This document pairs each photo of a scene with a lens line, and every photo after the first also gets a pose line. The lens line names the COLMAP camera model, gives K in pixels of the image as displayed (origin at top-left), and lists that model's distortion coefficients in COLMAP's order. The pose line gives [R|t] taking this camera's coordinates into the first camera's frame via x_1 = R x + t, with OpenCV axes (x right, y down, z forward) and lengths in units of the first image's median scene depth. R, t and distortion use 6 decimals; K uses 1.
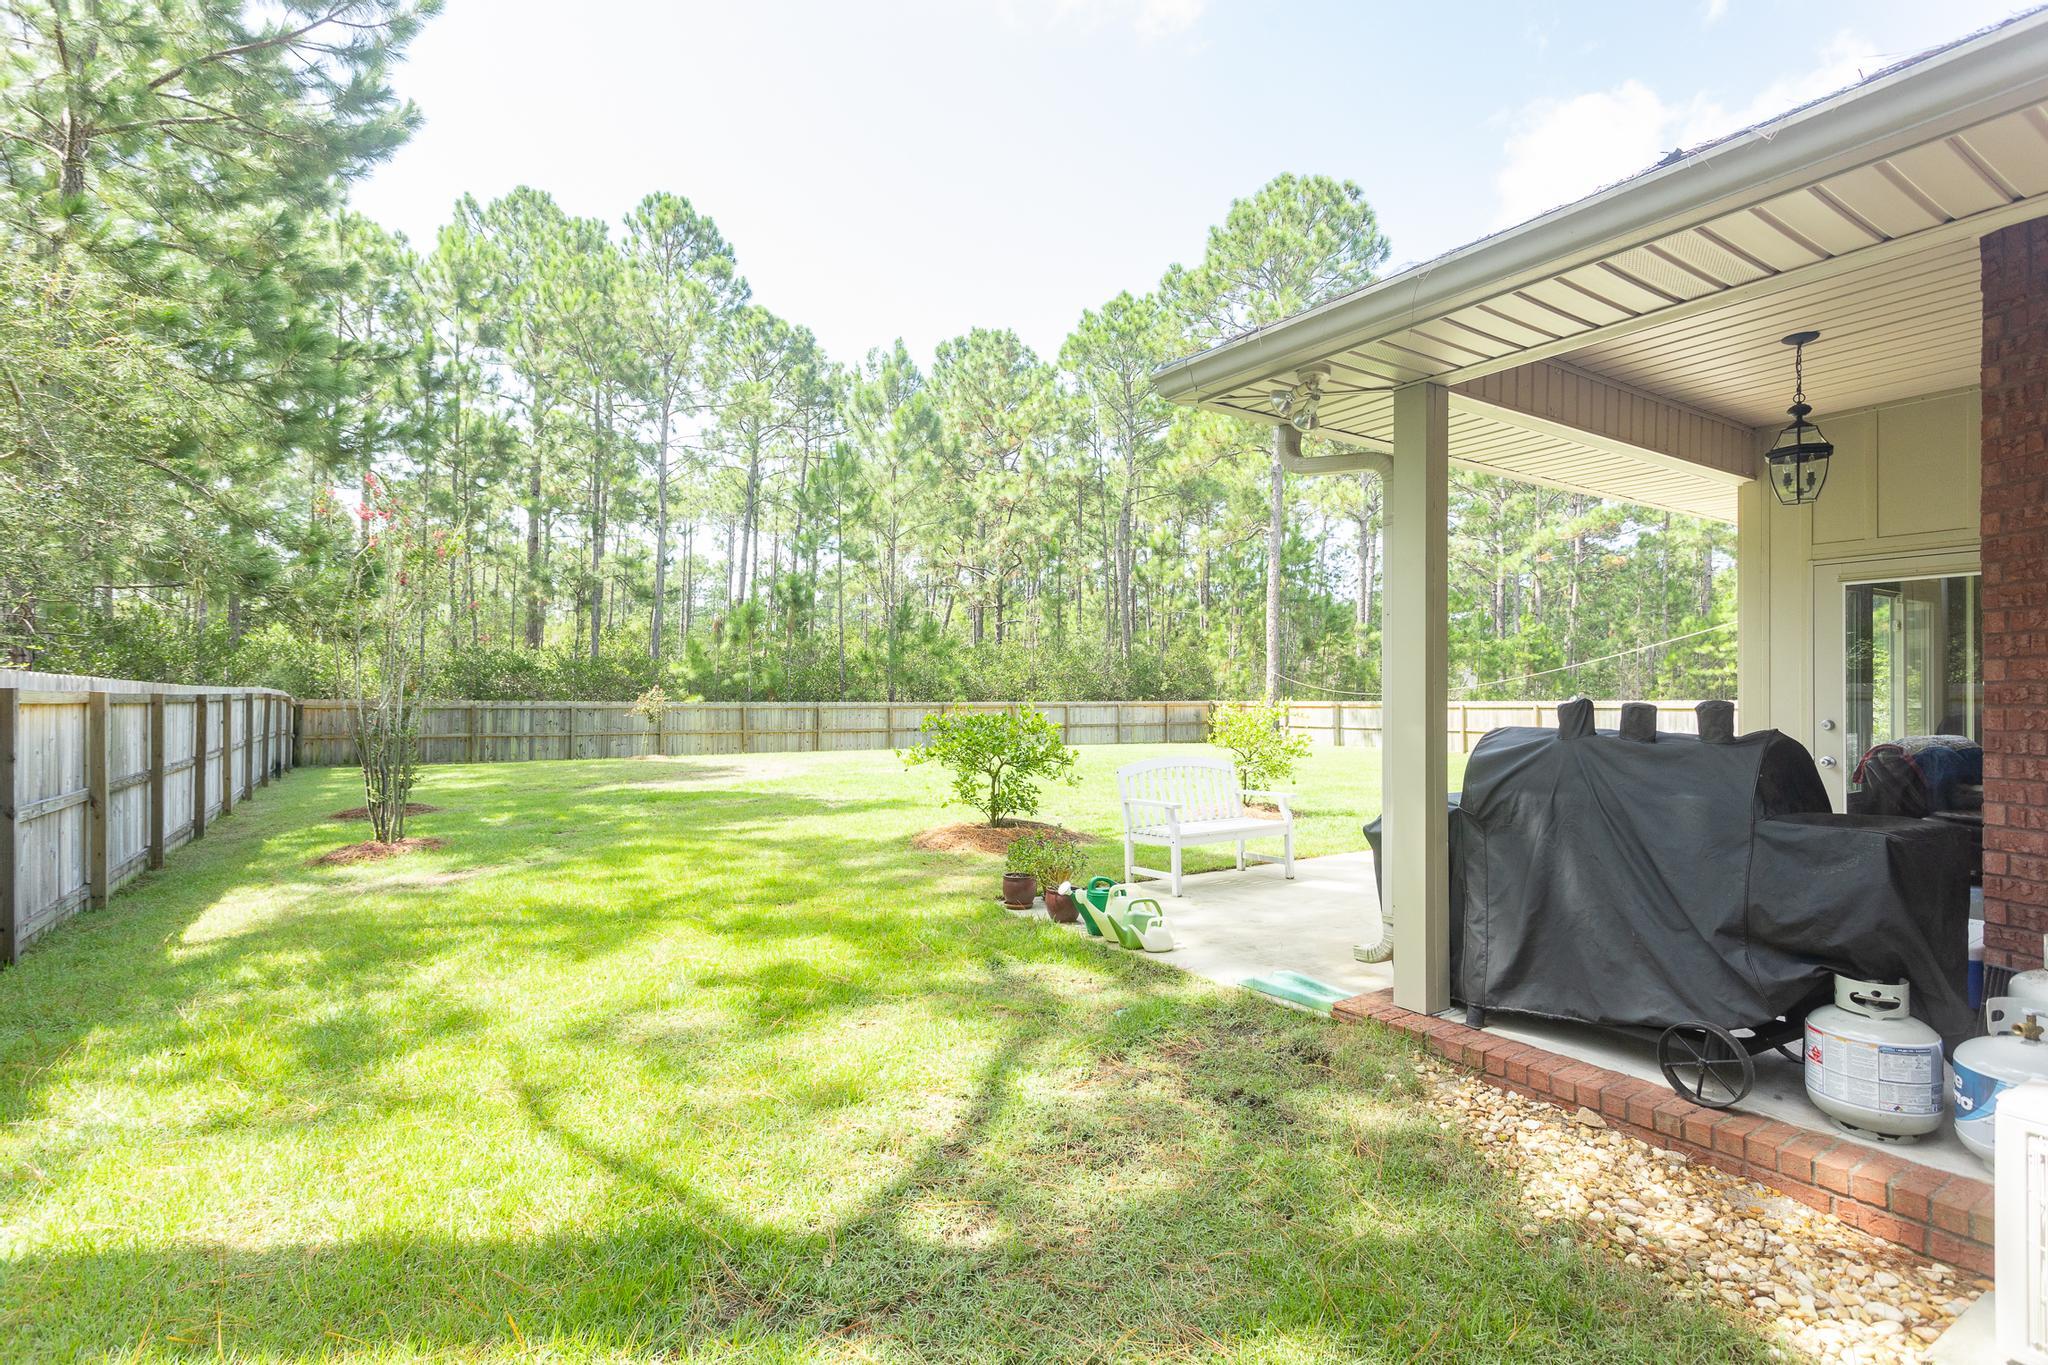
lens RADIAL K [[1012.1, 0, 1017.5], [0, 1012.1, 686.3], [0, 0, 1]] dist [0.012706, -0.003110]
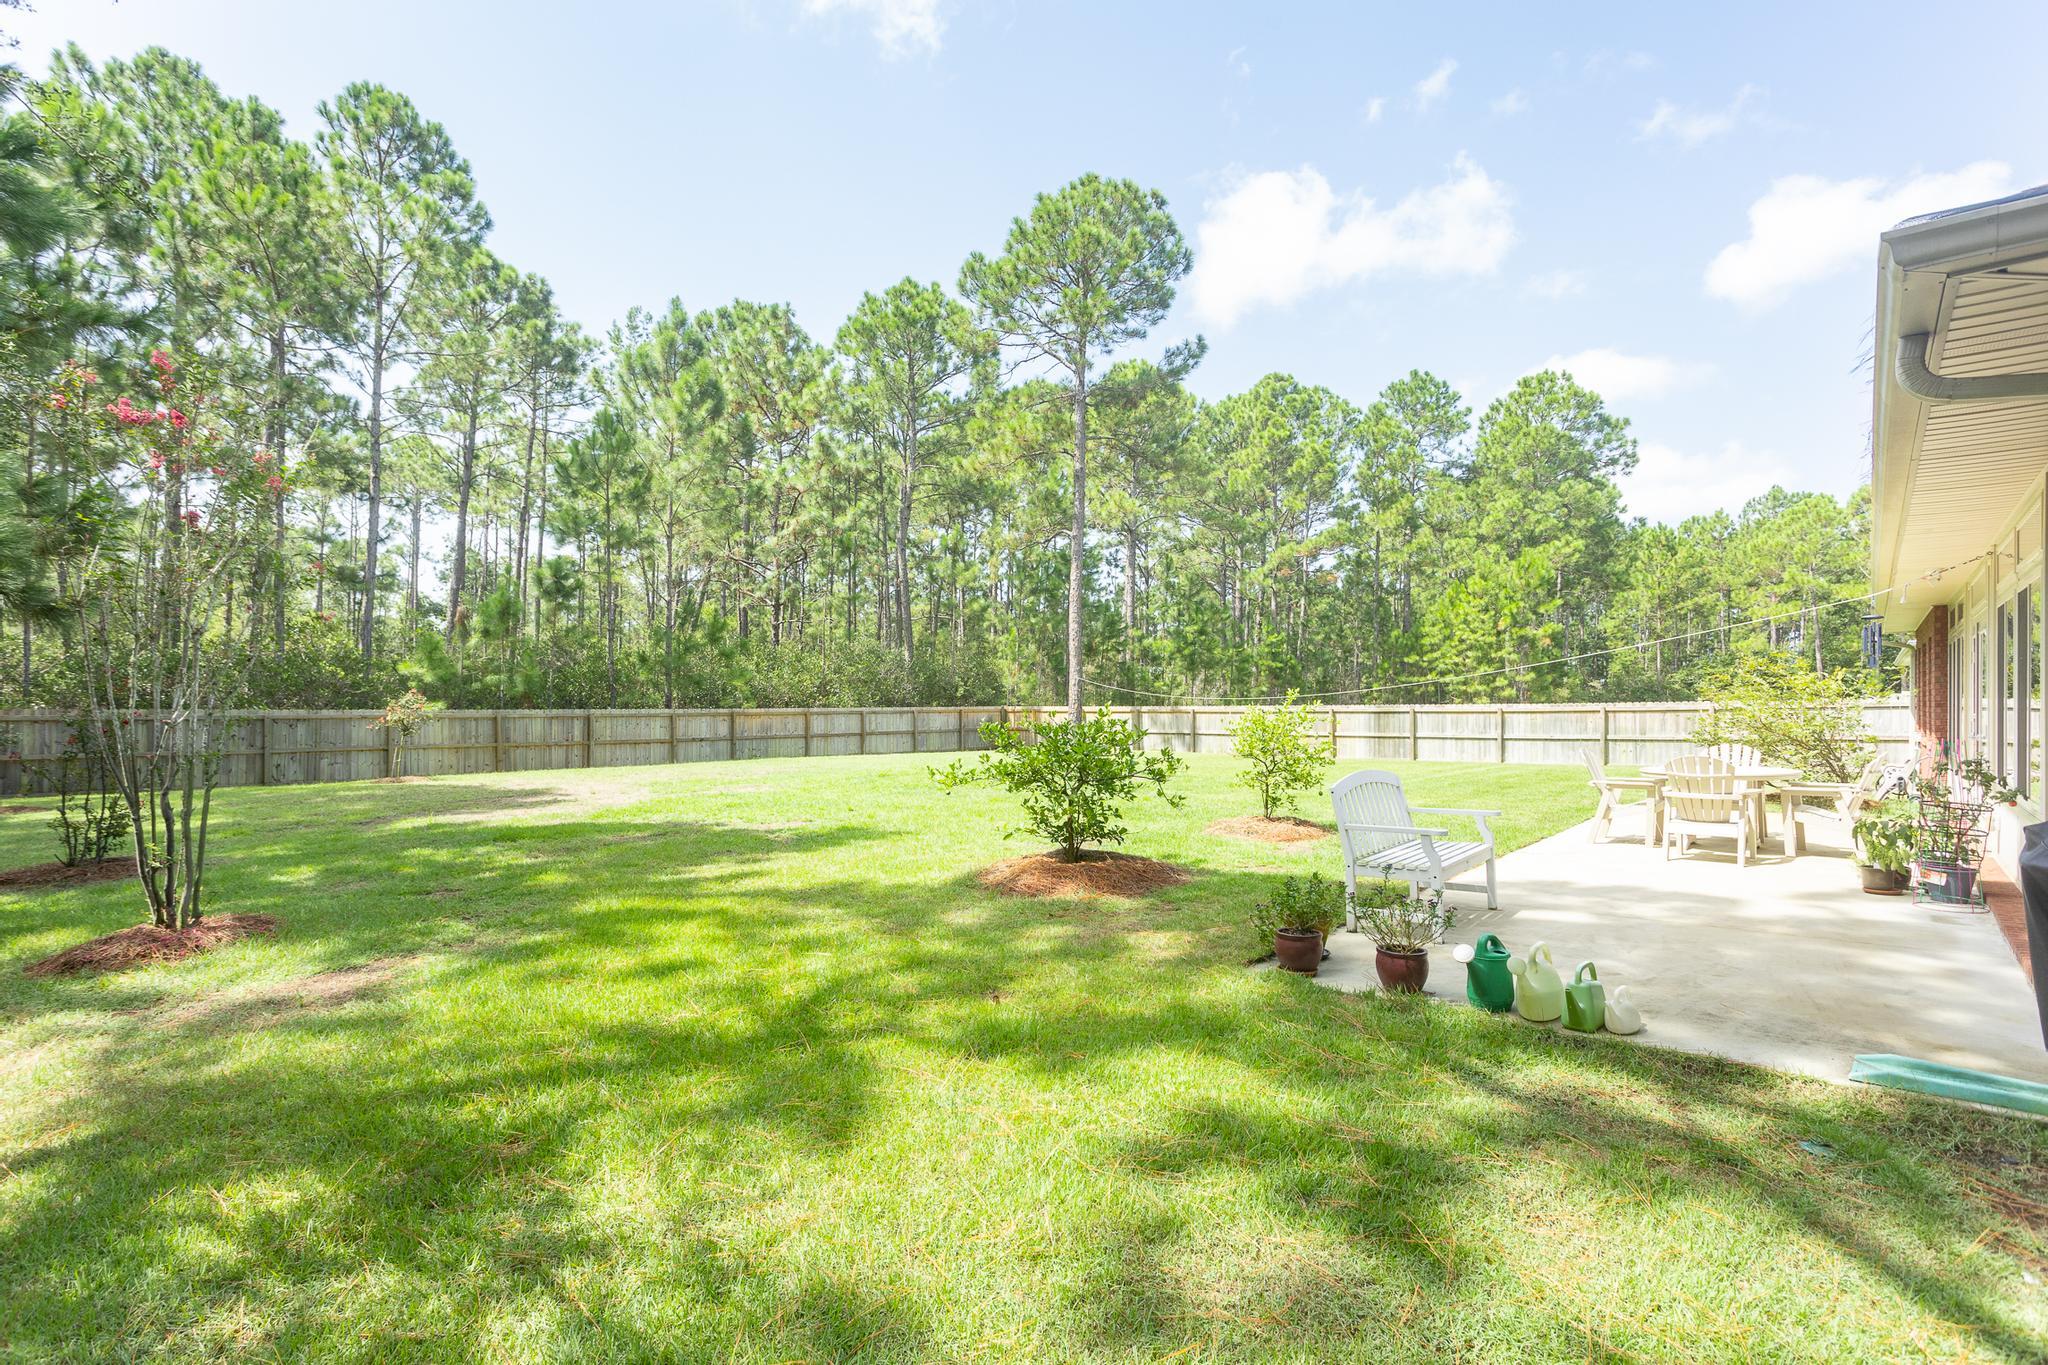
lens RADIAL K [[1012.1, 0, 1020.1], [0, 1012.1, 701.0], [0, 0, 1]] dist [0.012706, -0.003110]
pose [[0.959322, -0.002541, 0.282303, -0.082891], [0.000154, 0.999964, 0.008480, 0.001100], [-0.282314, -0.008091, 0.959288, 0.065284]]
